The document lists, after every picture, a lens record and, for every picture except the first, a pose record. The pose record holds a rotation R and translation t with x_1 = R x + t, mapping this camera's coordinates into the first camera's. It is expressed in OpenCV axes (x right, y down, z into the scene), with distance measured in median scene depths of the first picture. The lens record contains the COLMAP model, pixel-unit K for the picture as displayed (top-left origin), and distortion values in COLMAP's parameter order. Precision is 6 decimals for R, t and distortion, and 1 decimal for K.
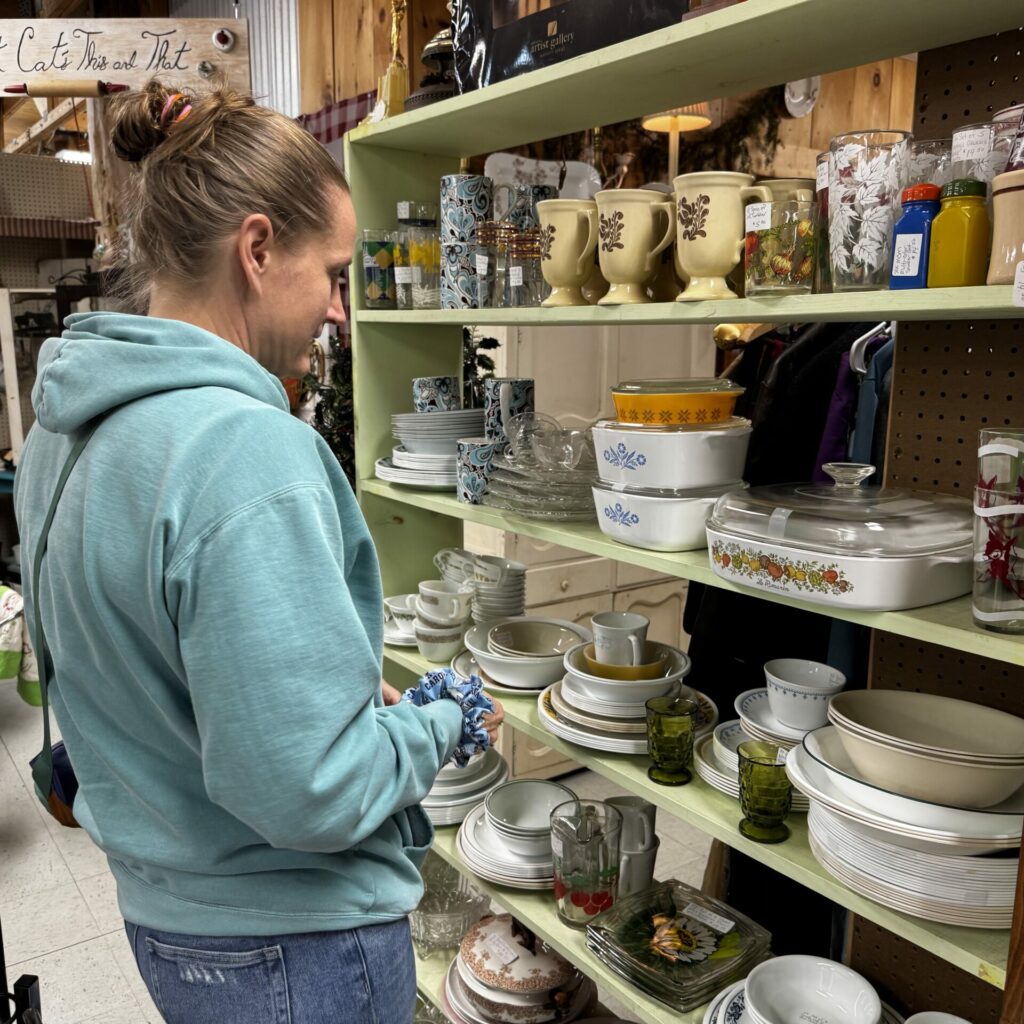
lens RADIAL K [[1011.6, 0, 512.0], [0, 1011.6, 512.0], [0, 0, 1]] dist [0.255644, -0.642045]
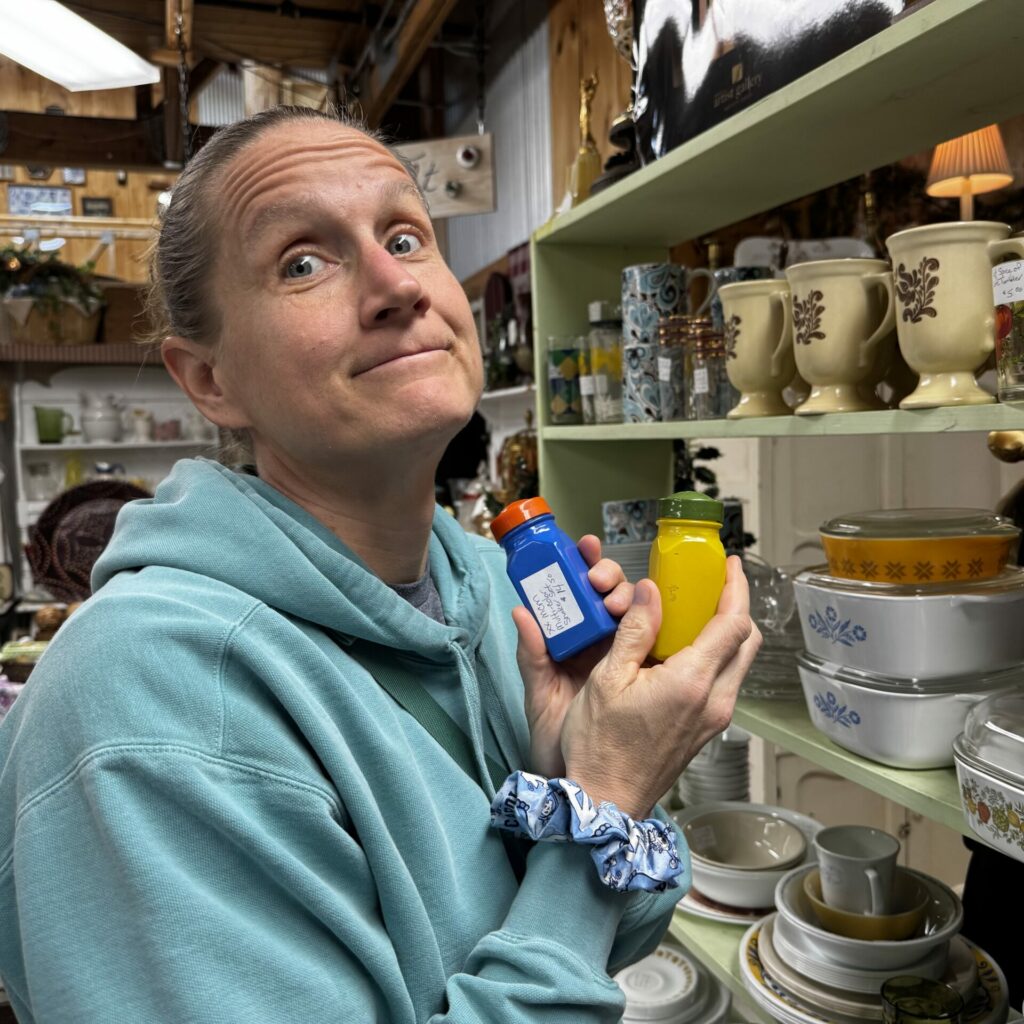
lens RADIAL K [[988.7, 0, 512.0], [0, 988.7, 512.0], [0, 0, 1]] dist [0.152405, -0.318594]
pose [[0.953551, -0.021942, -0.300433, 0.086909], [-0.003597, 0.996443, -0.084190, -0.060151], [0.301211, 0.081361, 0.950080, 0.219078]]
